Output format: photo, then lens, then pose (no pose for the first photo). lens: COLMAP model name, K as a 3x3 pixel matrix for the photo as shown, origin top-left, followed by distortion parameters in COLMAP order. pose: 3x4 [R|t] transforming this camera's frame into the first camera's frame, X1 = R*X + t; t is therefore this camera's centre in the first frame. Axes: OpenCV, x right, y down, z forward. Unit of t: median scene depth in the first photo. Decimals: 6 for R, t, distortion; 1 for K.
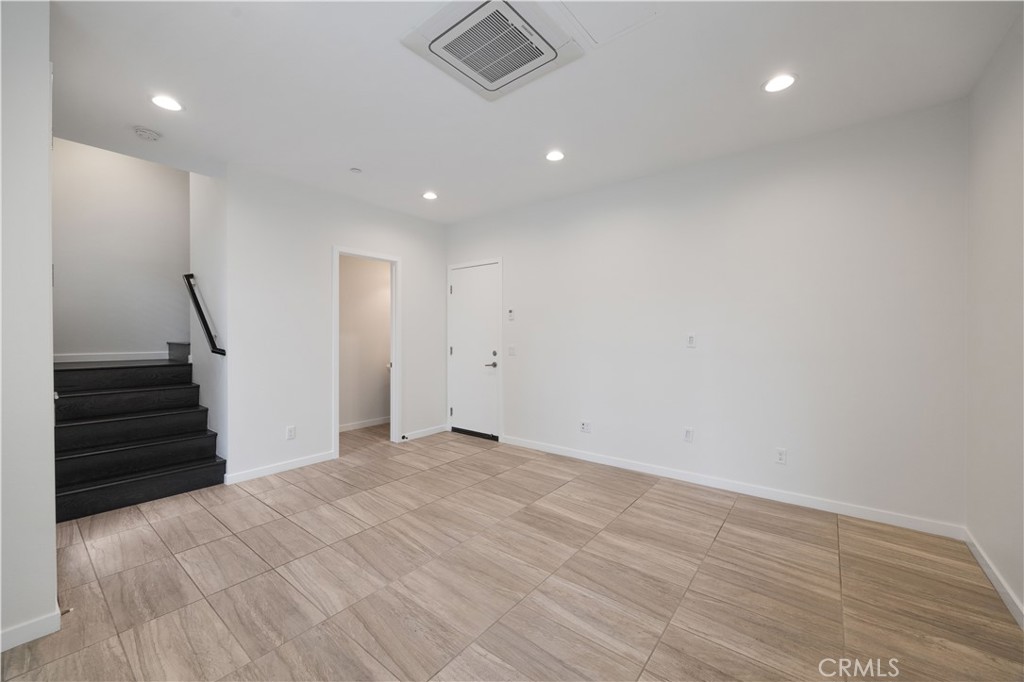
lens RADIAL K [[397.7, 0, 515.4], [0, 397.7, 336.5], [0, 0, 1]] dist [0.007166, -0.001709]
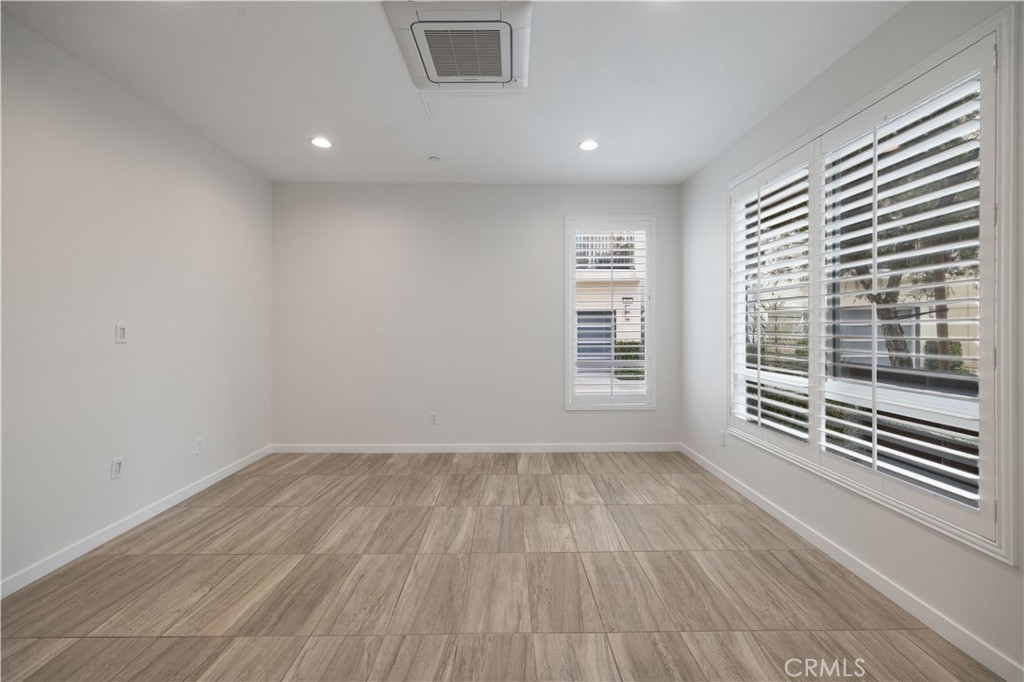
lens RADIAL K [[397.7, 0, 505.6], [0, 397.7, 332.2], [0, 0, 1]] dist [0.007166, -0.001709]
pose [[-0.610194, -0.008680, 0.792204, -0.789026], [0.002052, 0.999919, 0.012536, -0.000365], [-0.792249, 0.009275, -0.610127, 1.306508]]
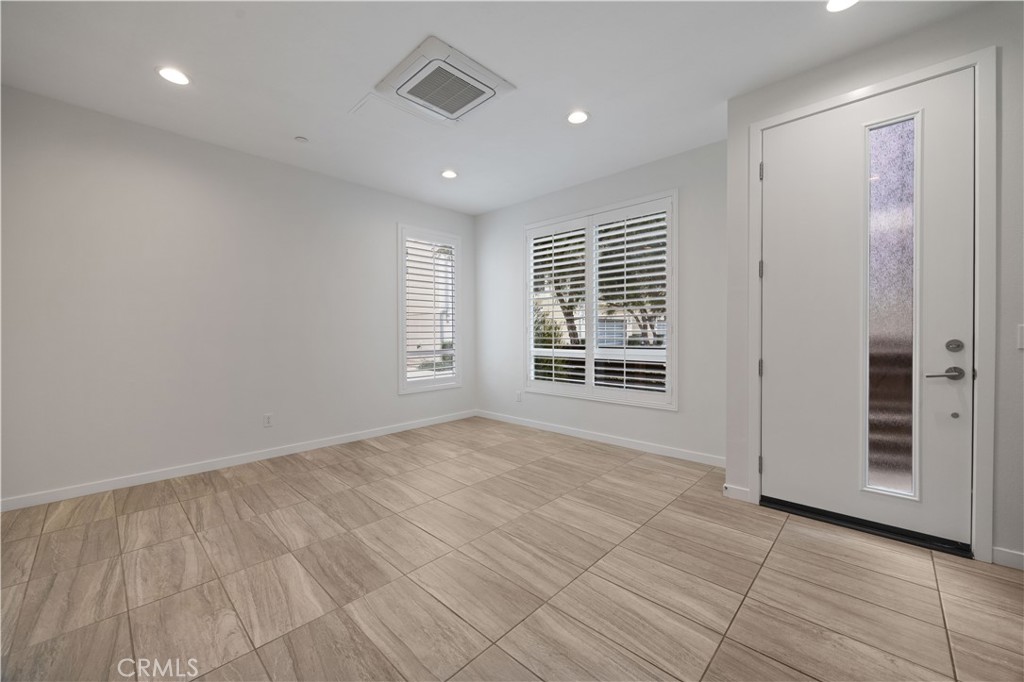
lens RADIAL K [[397.7, 0, 495.2], [0, 397.7, 342.2], [0, 0, 1]] dist [0.007166, -0.001709]
pose [[-0.990002, -0.000346, 0.141054, -0.327016], [0.003655, 0.999598, 0.028107, 0.050878], [-0.141007, 0.028341, -0.989603, 1.901877]]
